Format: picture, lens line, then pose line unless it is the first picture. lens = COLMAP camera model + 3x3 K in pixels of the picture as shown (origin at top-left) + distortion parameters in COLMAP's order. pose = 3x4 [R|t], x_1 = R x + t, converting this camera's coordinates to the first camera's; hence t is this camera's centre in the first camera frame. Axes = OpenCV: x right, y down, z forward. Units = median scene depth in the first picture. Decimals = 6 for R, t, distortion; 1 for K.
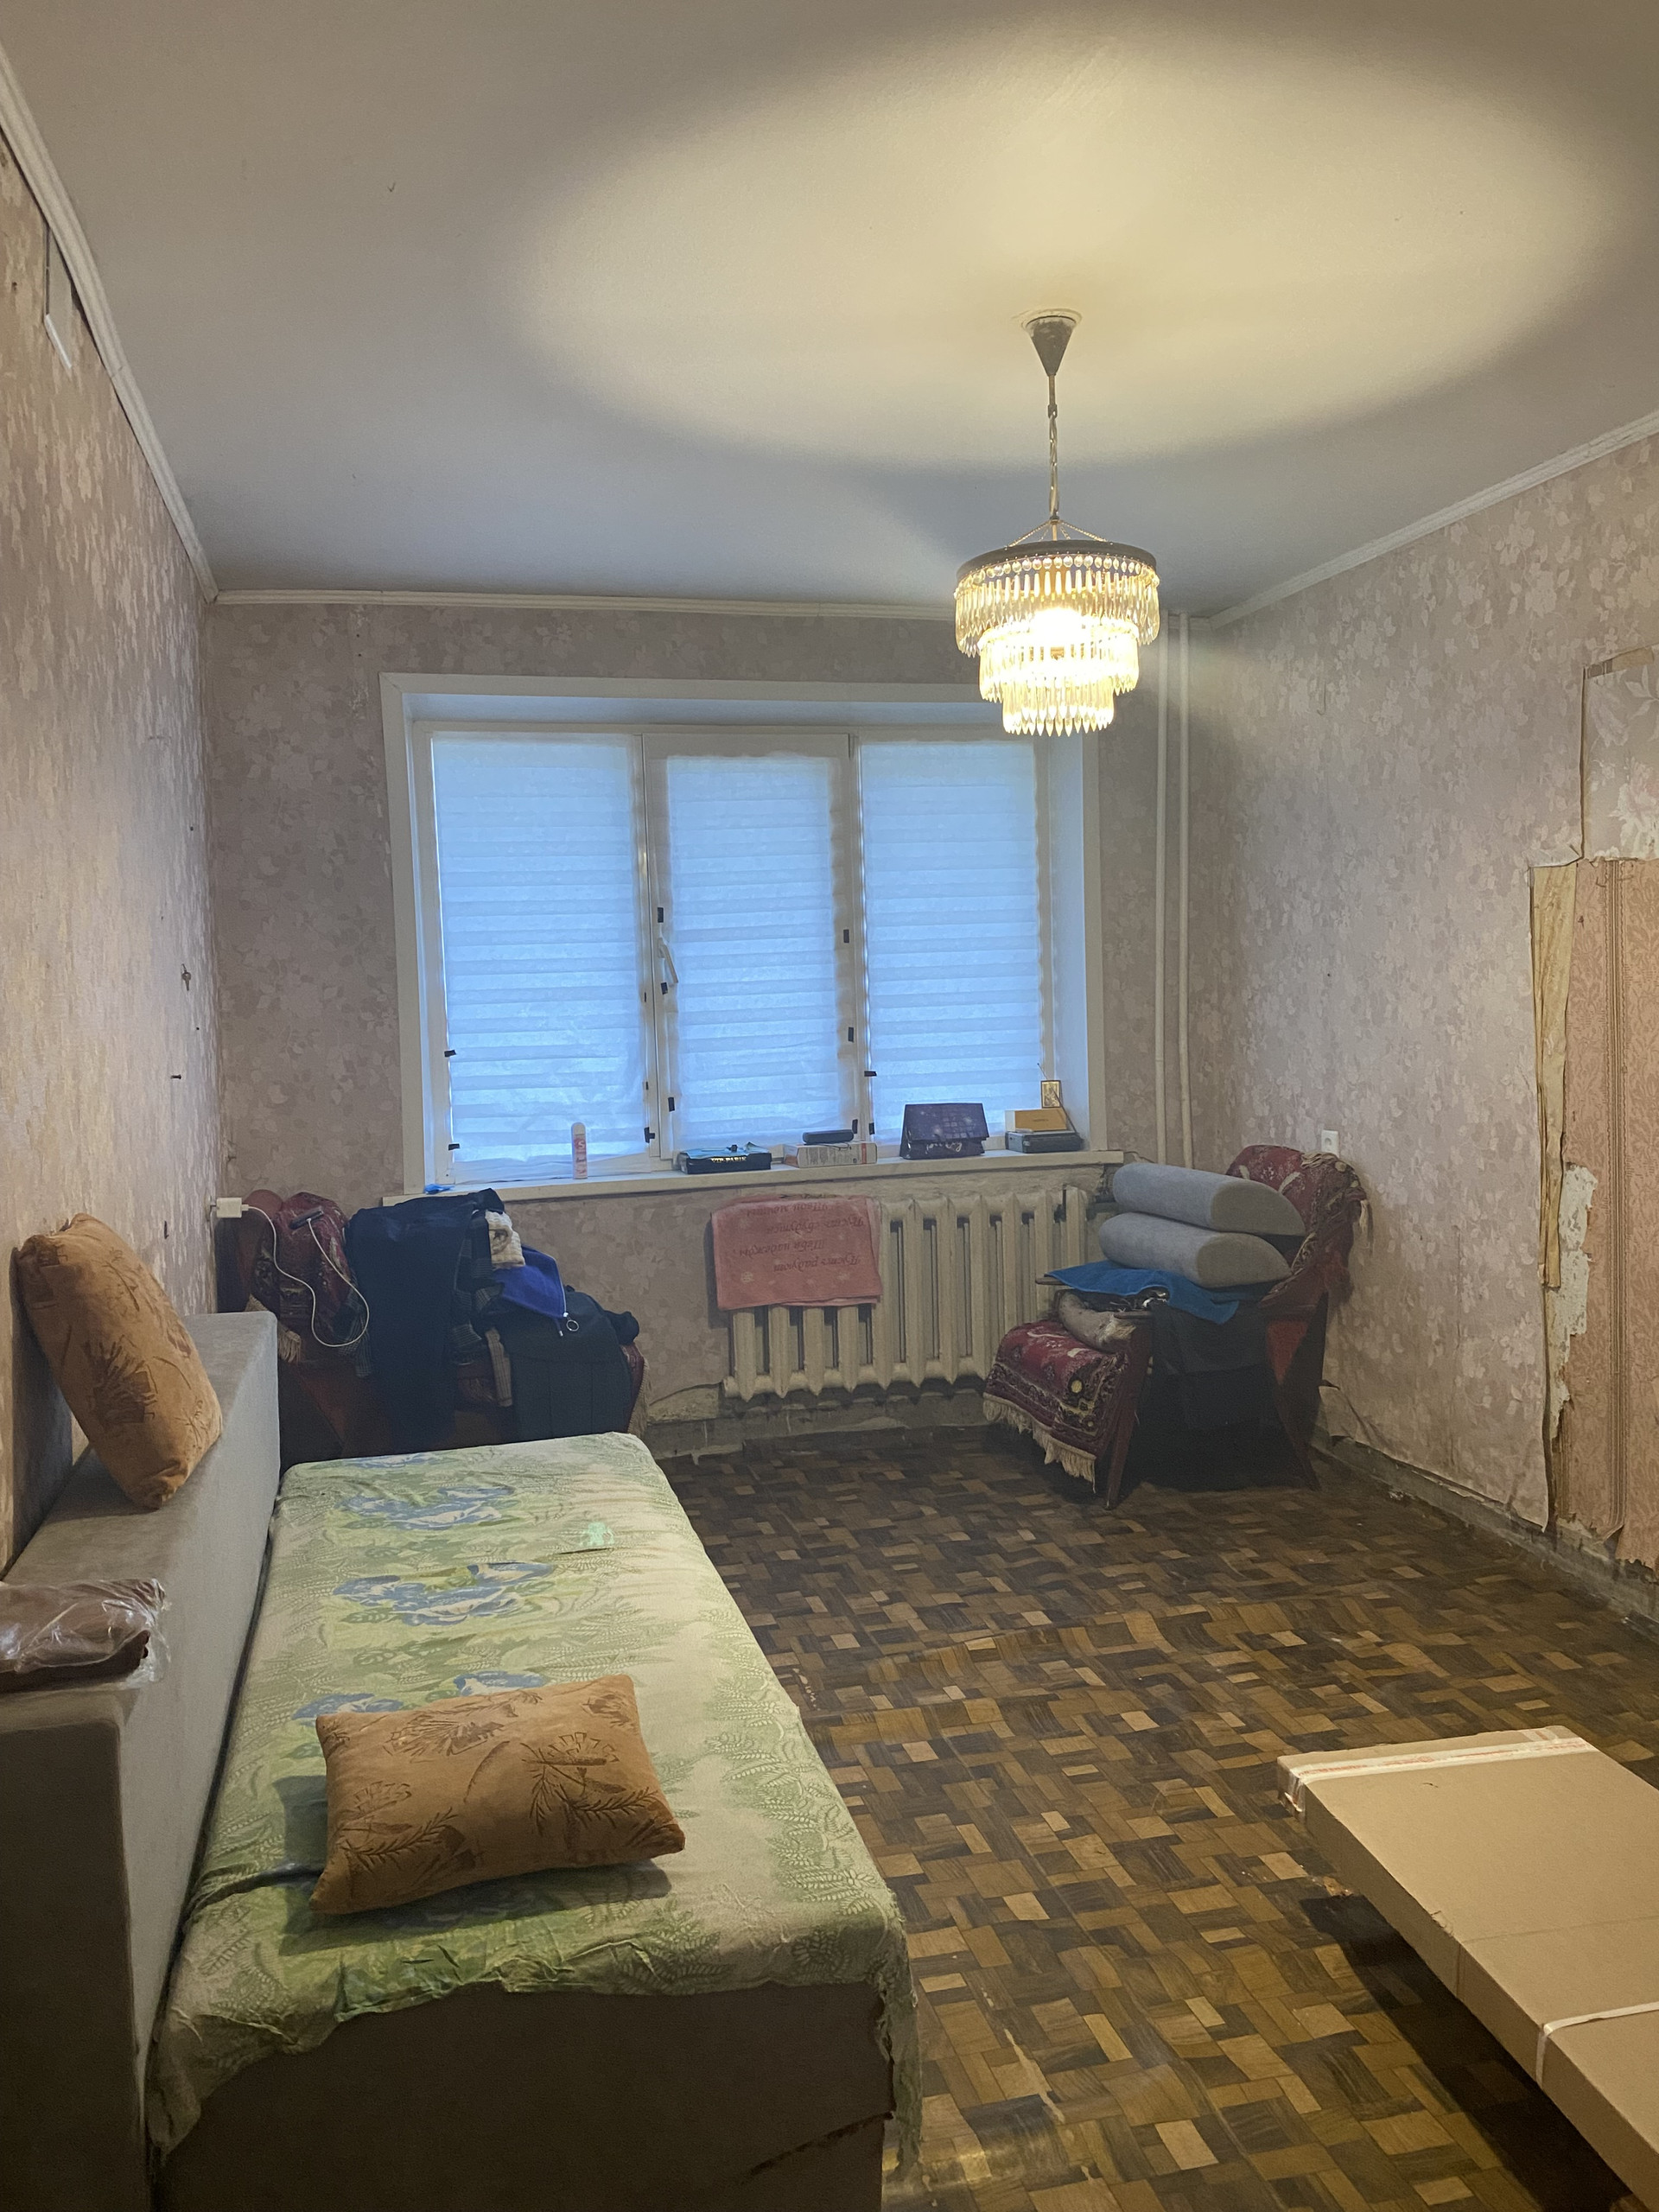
lens RADIAL K [[1735.3, 0, 821.0], [0, 1735.3, 1056.5], [0, 0, 1]] dist [0.019667, -0.005353]
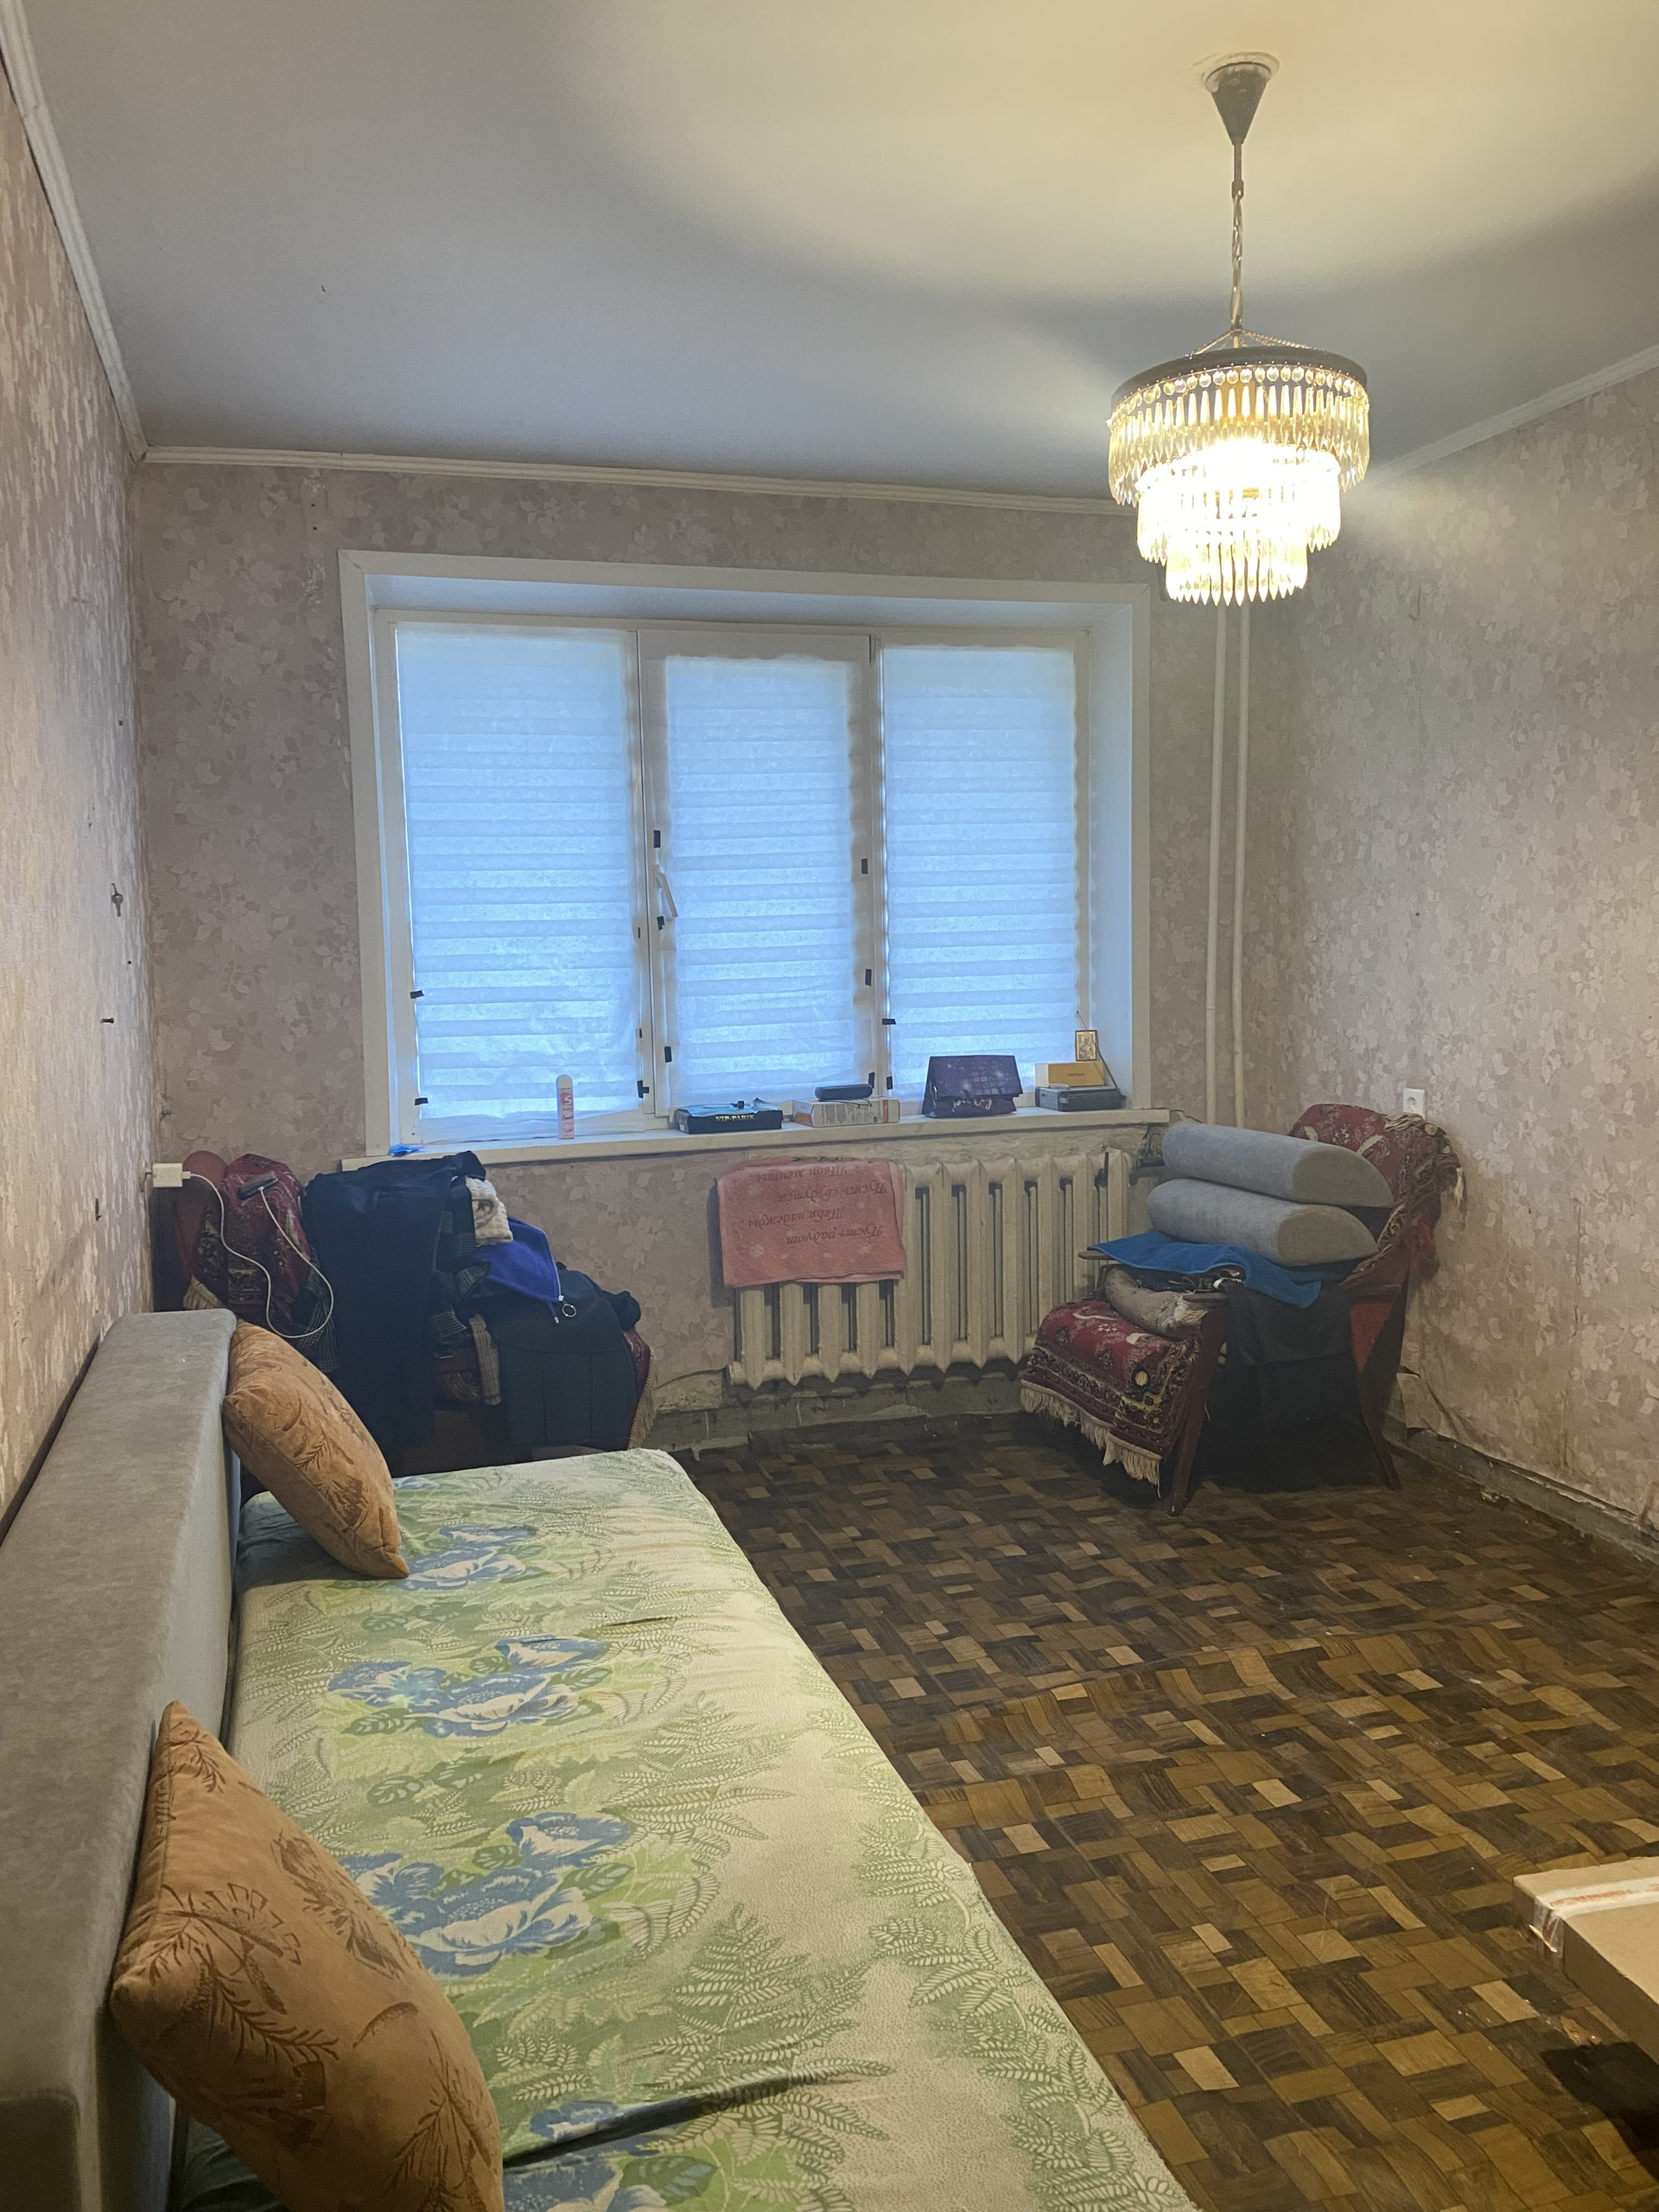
lens RADIAL K [[1735.3, 0, 821.0], [0, 1735.3, 1056.5], [0, 0, 1]] dist [0.019667, -0.005353]
pose [[0.998817, 0.006255, 0.048230, -0.070161], [-0.007809, 0.999455, 0.032084, -0.000466], [-0.048003, -0.032423, 0.998321, 0.155754]]
